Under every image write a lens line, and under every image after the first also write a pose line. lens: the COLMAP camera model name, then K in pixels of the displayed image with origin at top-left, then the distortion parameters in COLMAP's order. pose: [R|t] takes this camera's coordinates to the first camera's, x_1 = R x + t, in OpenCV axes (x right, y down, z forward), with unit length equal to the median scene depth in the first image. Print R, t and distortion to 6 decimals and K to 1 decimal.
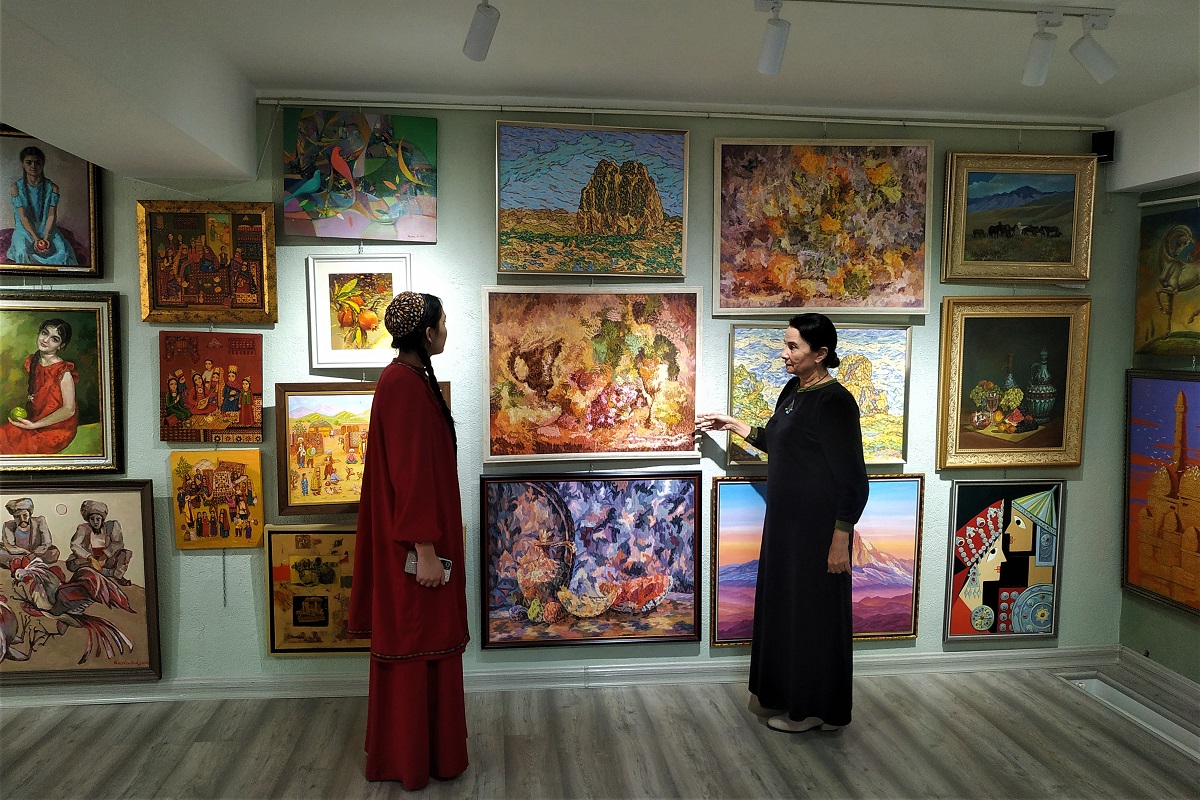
lens RADIAL K [[853.0, 0, 594.8], [0, 853.0, 406.1], [0, 0, 1]] dist [0.009174, -0.028802]
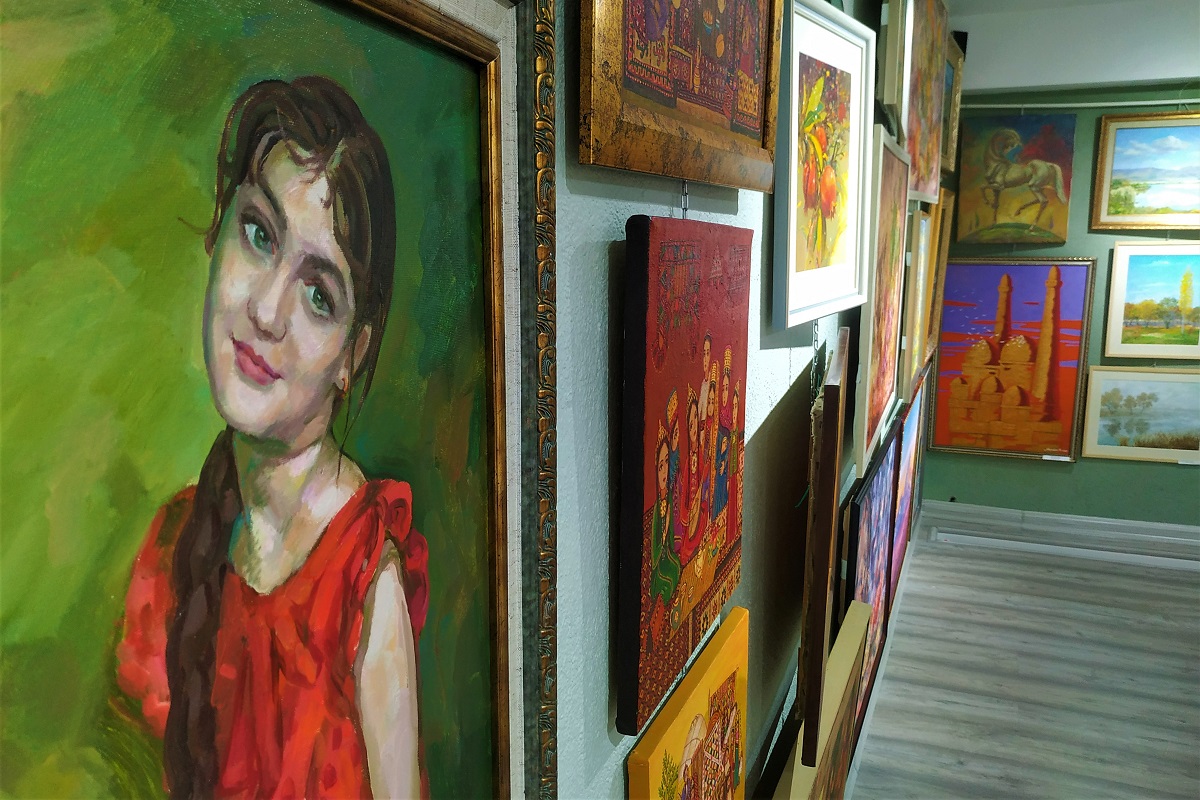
lens RADIAL K [[887.2, 0, 602.5], [0, 887.2, 404.0], [0, 0, 1]] dist [-0.011931, -0.003393]
pose [[0.496342, -0.173379, 0.850638, -0.671678], [0.077687, 0.984793, 0.155393, -0.074978], [-0.864644, -0.011045, 0.502263, 0.873561]]
